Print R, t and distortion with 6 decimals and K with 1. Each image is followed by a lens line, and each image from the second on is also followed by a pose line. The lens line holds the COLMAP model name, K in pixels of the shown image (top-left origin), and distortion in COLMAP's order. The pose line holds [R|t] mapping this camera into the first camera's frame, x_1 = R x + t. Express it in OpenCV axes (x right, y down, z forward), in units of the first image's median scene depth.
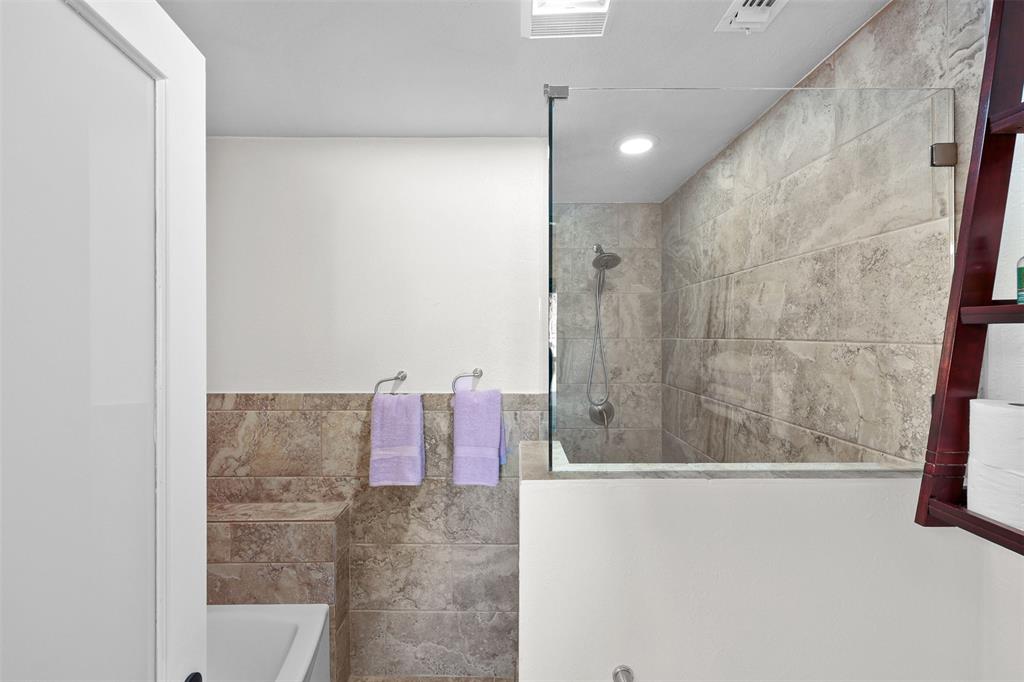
lens RADIAL K [[414.8, 0, 513.2], [0, 414.8, 340.7], [0, 0, 1]] dist [-0.001431, 0.000203]
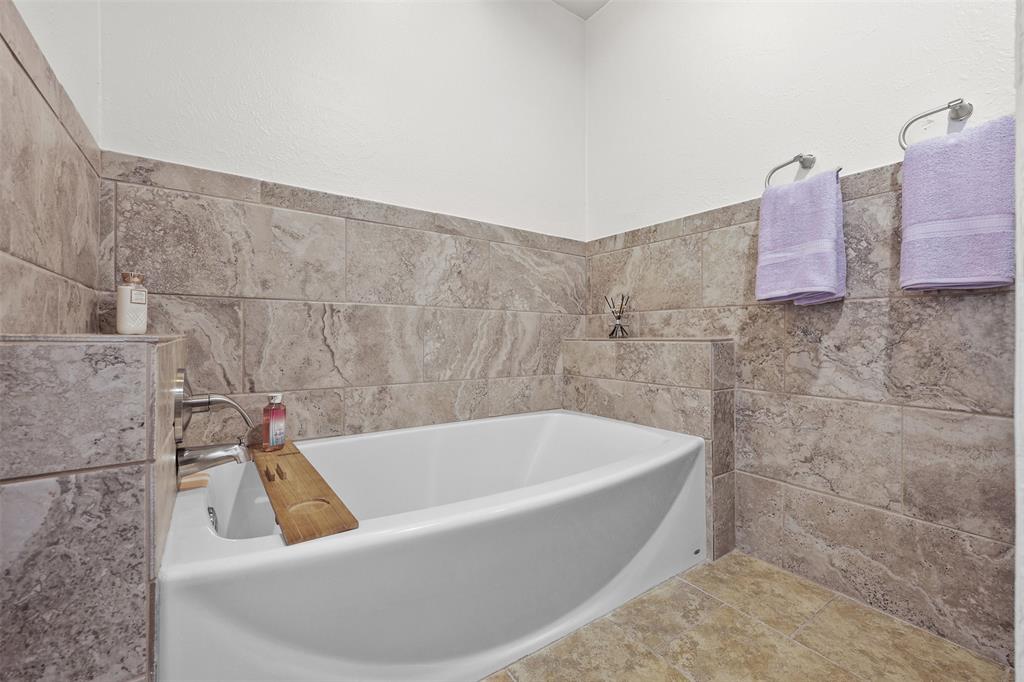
lens RADIAL K [[414.8, 0, 513.4], [0, 414.8, 338.7], [0, 0, 1]] dist [-0.001431, 0.000203]
pose [[0.569603, -0.004267, -0.821909, 0.031453], [-0.005508, 0.999944, -0.009008, 0.401628], [0.821902, 0.009658, 0.569548, 0.170742]]
